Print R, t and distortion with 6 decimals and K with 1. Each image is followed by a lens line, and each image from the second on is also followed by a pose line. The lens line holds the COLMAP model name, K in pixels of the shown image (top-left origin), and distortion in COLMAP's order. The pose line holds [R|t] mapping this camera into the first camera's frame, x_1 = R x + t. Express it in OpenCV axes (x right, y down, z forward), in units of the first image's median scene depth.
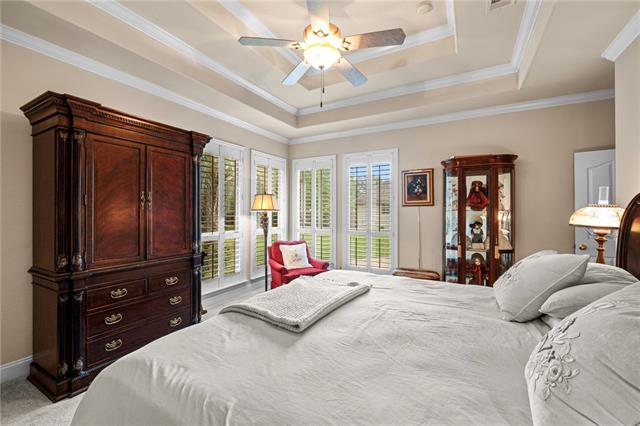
lens RADIAL K [[268.6, 0, 319.3], [0, 268.6, 210.5], [0, 0, 1]] dist [0.000748, 0.000231]
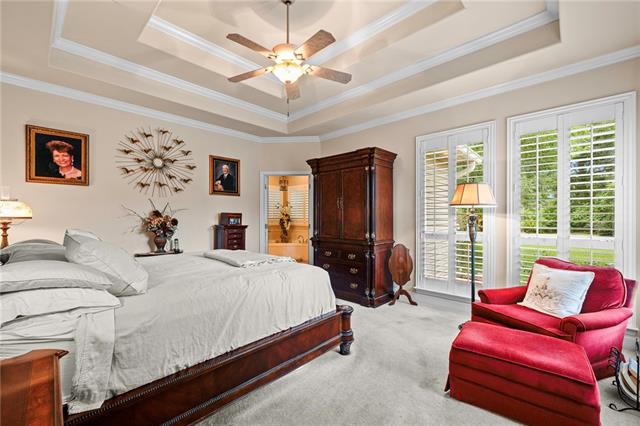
lens RADIAL K [[270.7, 0, 319.7], [0, 270.7, 218.7], [0, 0, 1]] dist [0.000868, 0.000105]
pose [[-0.240381, 0.004461, -0.970668, 0.730197], [0.005727, 0.999979, 0.003178, 0.037898], [0.970662, -0.004795, -0.240401, 0.927187]]
